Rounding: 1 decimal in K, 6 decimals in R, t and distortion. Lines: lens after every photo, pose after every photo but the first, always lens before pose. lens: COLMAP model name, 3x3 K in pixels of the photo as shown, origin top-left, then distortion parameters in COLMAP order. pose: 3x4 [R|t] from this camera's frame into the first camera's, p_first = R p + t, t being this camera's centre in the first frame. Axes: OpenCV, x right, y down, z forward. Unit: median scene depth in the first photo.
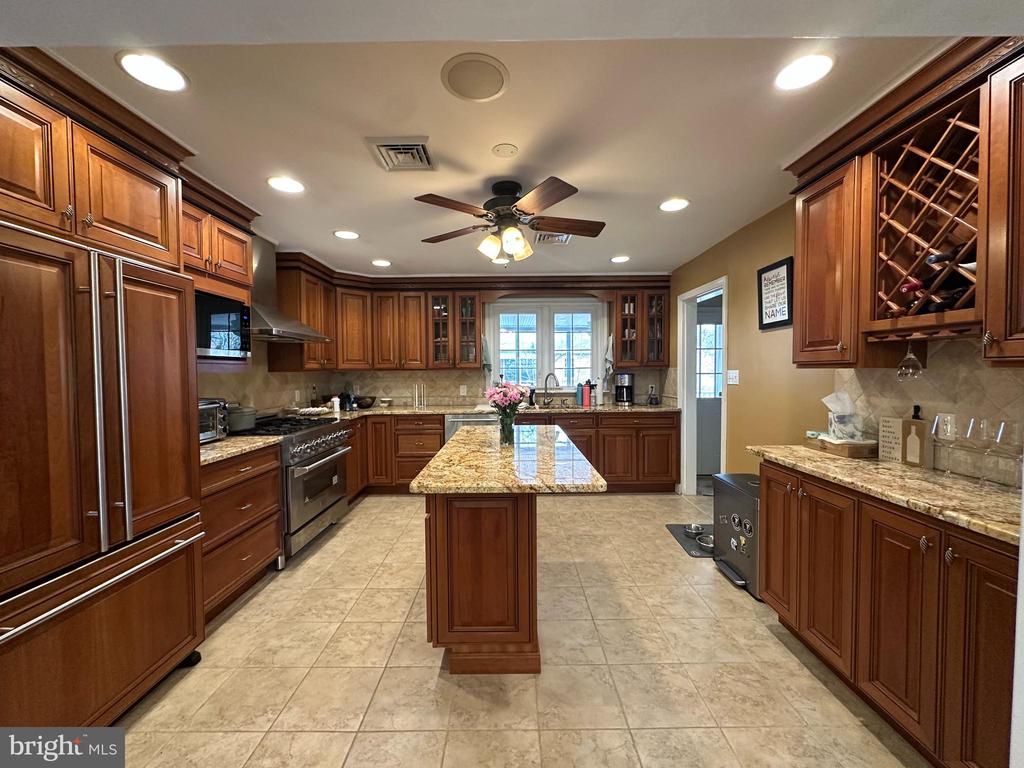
lens RADIAL K [[420.1, 0, 511.8], [0, 420.1, 379.8], [0, 0, 1]] dist [-0.000636, 0.000126]
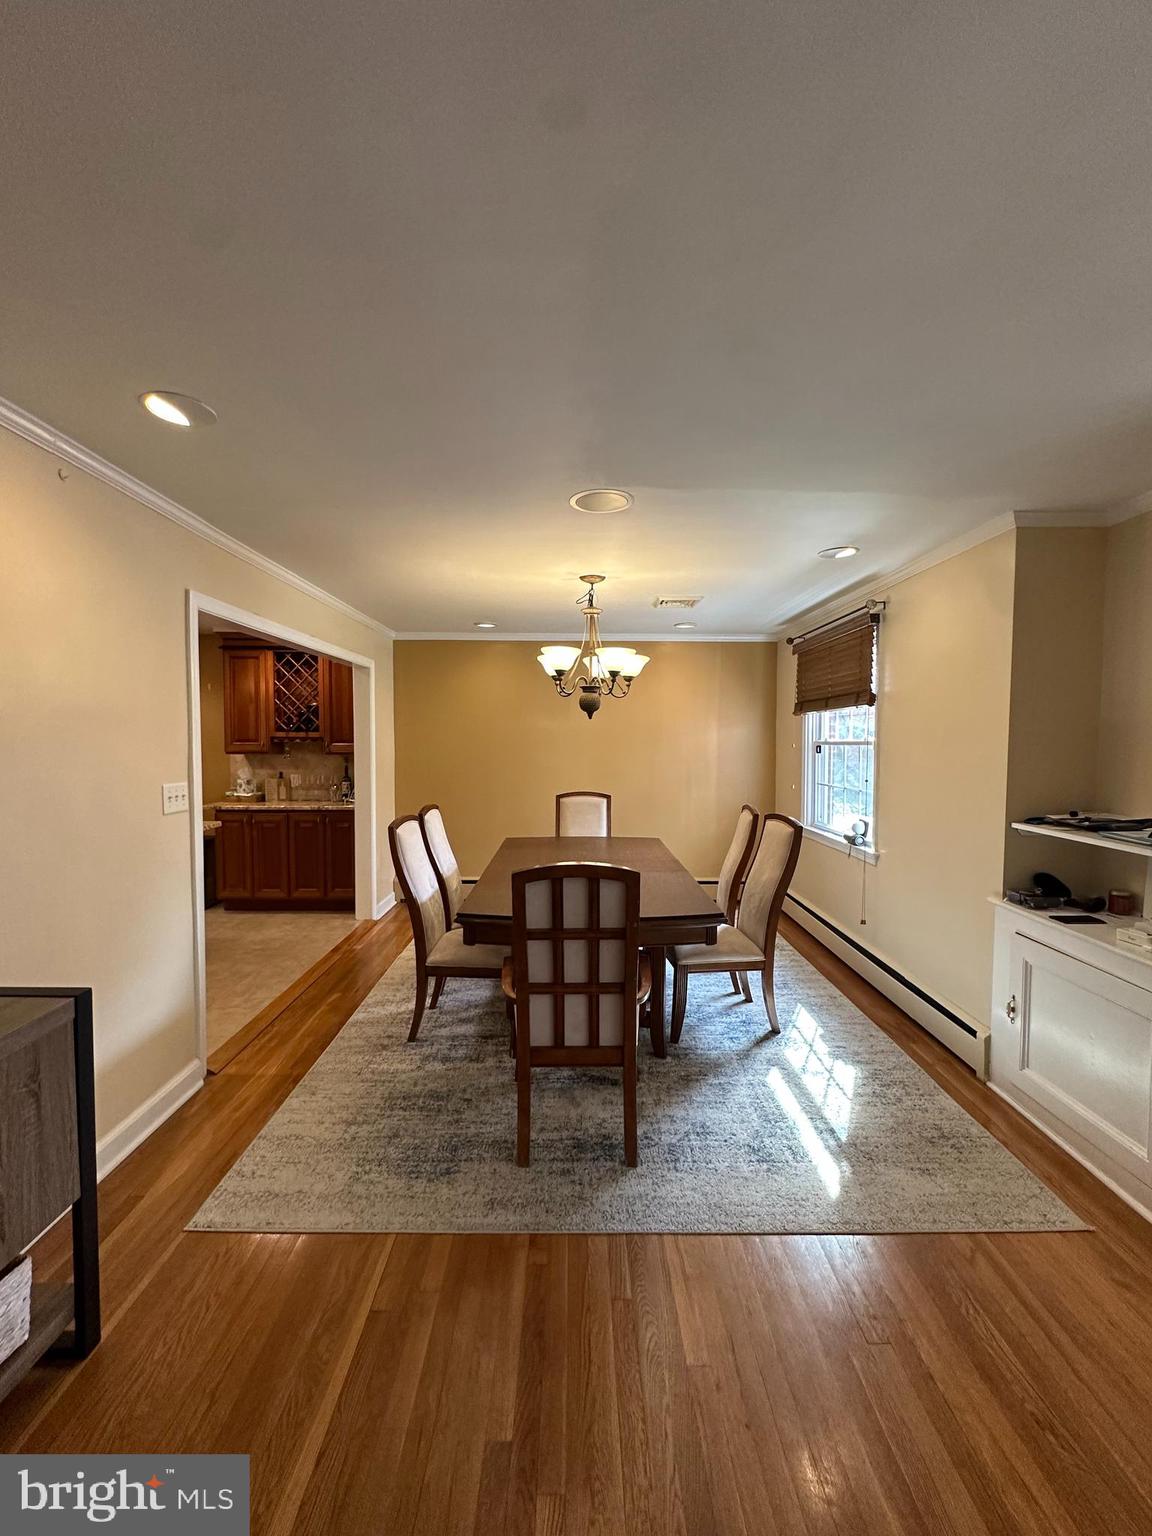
lens RADIAL K [[630.2, 0, 562.1], [0, 630.2, 776.1], [0, 0, 1]] dist [-0.000636, 0.000126]
pose [[0.026521, -0.052202, 0.998284, -2.284891], [0.022932, 0.998405, 0.051599, -0.051392], [-0.999385, 0.021524, 0.027676, -0.519593]]
